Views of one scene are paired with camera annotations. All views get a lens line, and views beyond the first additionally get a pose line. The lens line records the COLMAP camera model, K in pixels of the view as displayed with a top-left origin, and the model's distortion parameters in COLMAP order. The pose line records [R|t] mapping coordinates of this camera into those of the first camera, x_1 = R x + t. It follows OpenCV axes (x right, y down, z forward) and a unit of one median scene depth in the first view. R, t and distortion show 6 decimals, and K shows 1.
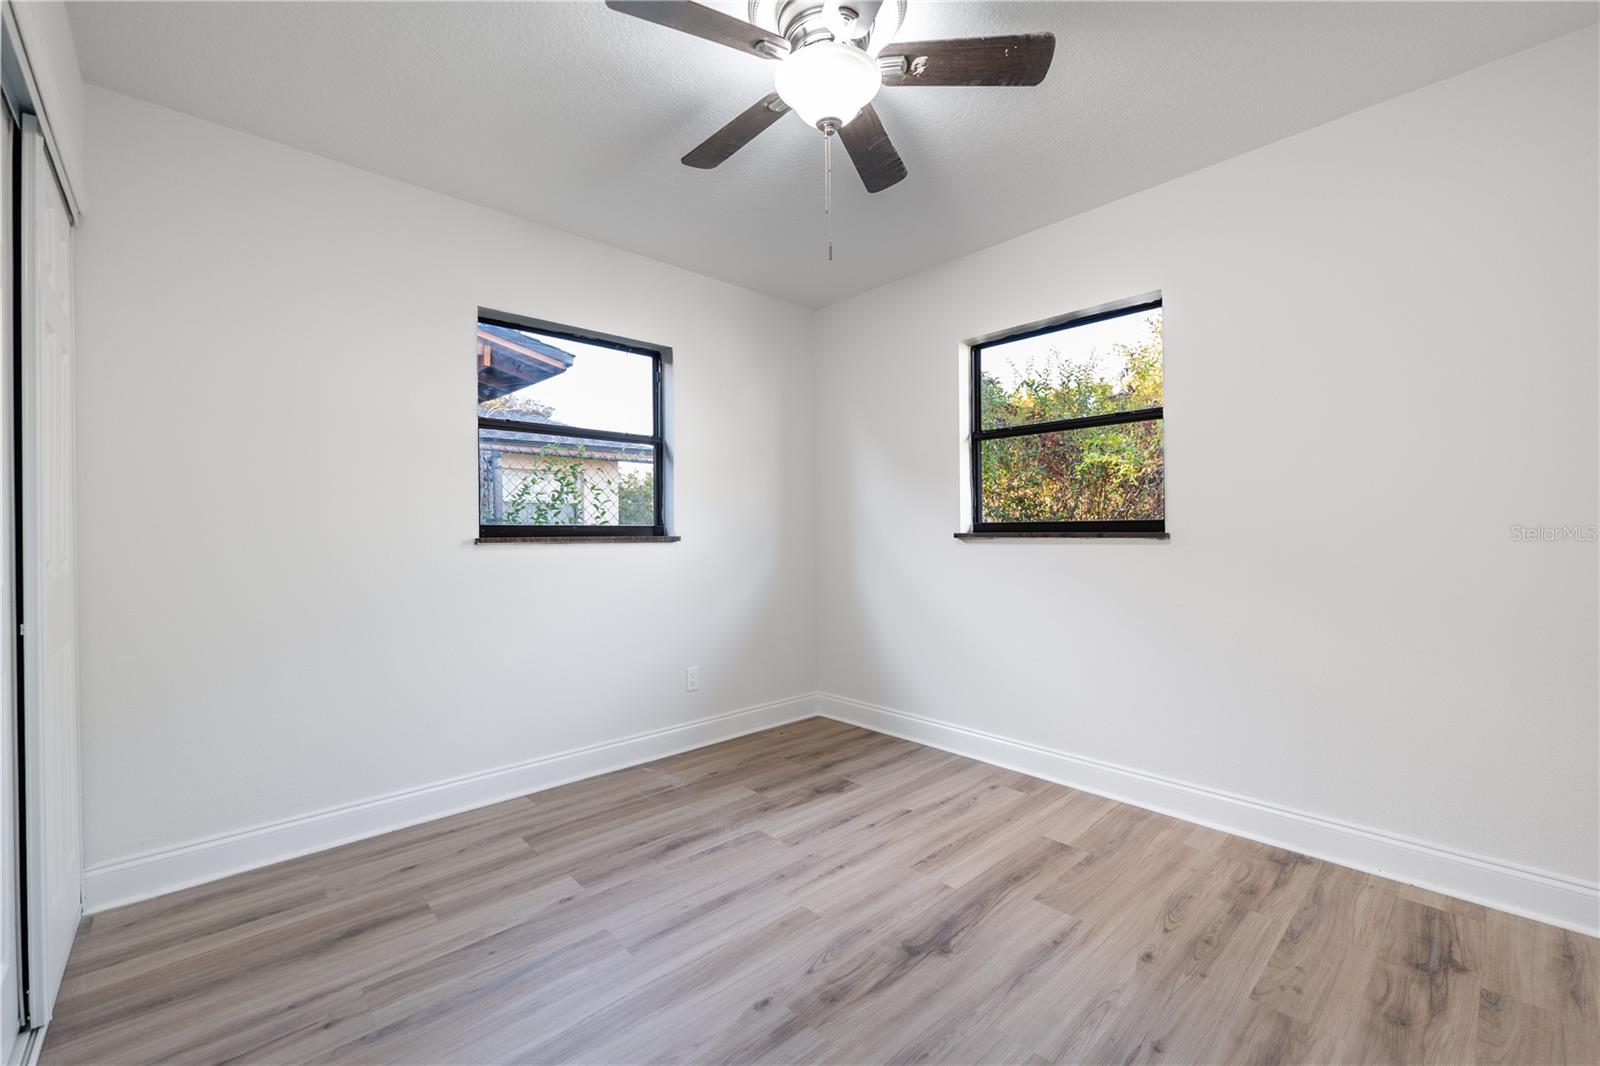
lens RADIAL K [[650.2, 0, 800.1], [0, 650.2, 535.6], [0, 0, 1]] dist [-0.020463, -0.000057]
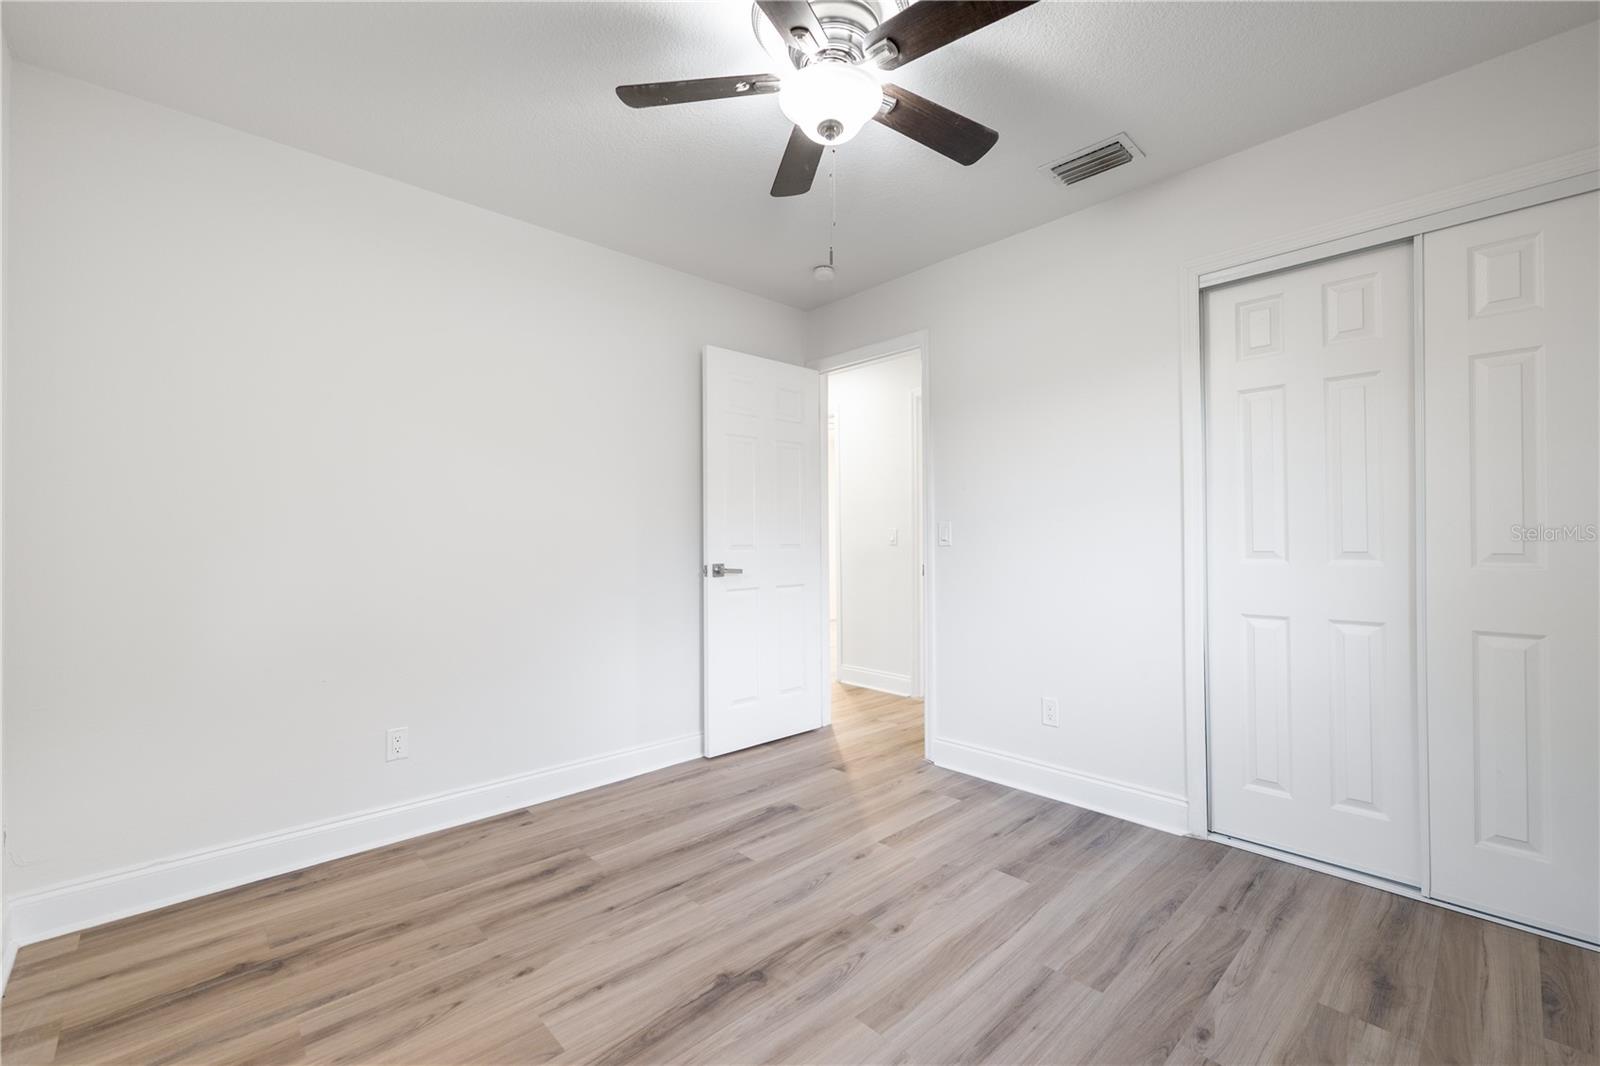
lens RADIAL K [[650.2, 0, 793.0], [0, 650.2, 532.0], [0, 0, 1]] dist [-0.020463, -0.000057]
pose [[-0.999701, 0.016976, 0.017574, 0.093716], [0.016730, 0.999761, -0.014080, -0.005831], [-0.017809, -0.013781, -0.999746, 1.974582]]
